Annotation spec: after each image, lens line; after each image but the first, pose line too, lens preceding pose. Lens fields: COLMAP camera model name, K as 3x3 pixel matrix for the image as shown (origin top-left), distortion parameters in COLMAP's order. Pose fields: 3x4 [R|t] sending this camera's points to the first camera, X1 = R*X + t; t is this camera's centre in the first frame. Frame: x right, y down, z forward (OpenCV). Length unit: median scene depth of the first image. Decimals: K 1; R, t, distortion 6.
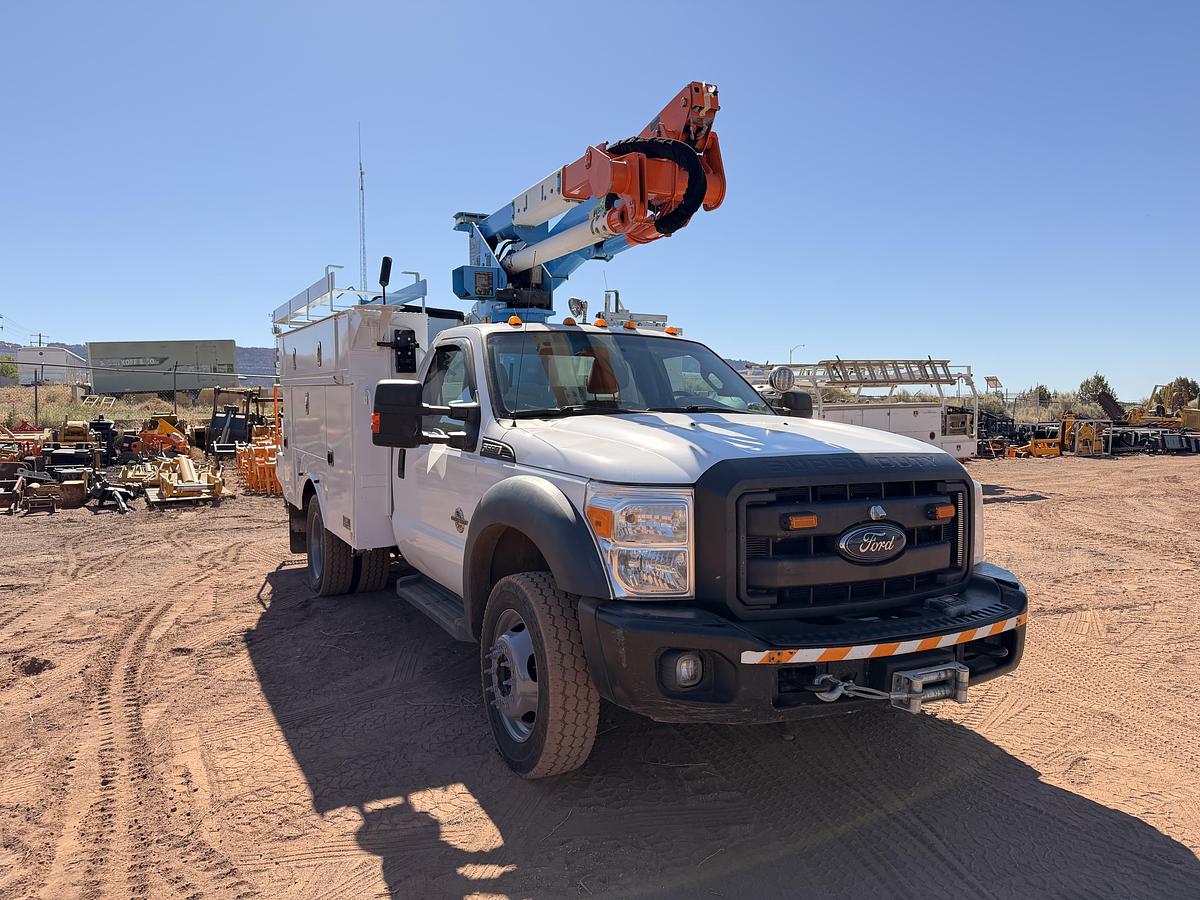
lens RADIAL K [[843.7, 0, 604.5], [0, 843.7, 447.2], [0, 0, 1]] dist [0.051196, -0.046630]
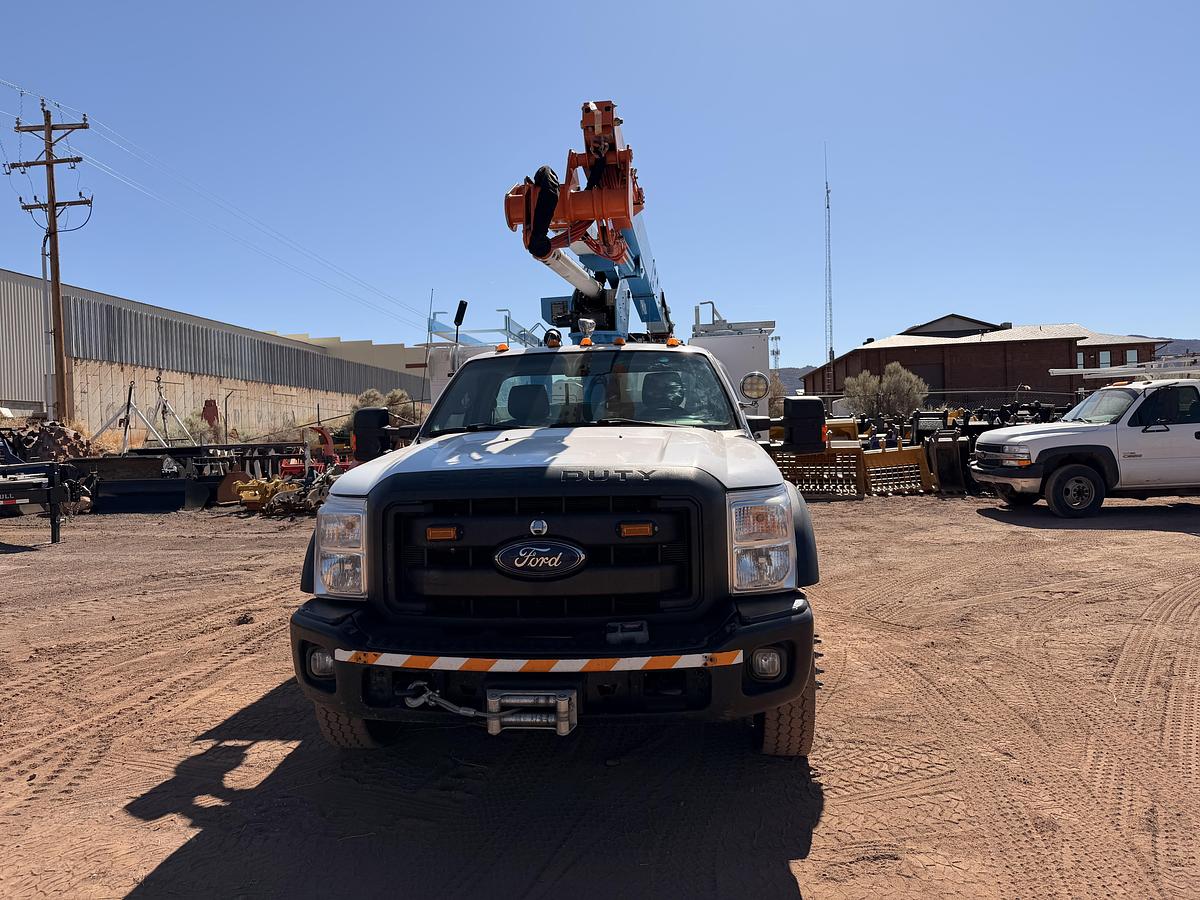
lens RADIAL K [[843.7, 0, 605.1], [0, 843.7, 448.2], [0, 0, 1]] dist [0.051196, -0.046630]
pose [[0.825862, -0.022109, -0.563439, 0.939356], [0.013424, 0.999719, -0.019552, 0.007144], [0.563713, 0.008583, 0.825926, 0.249400]]
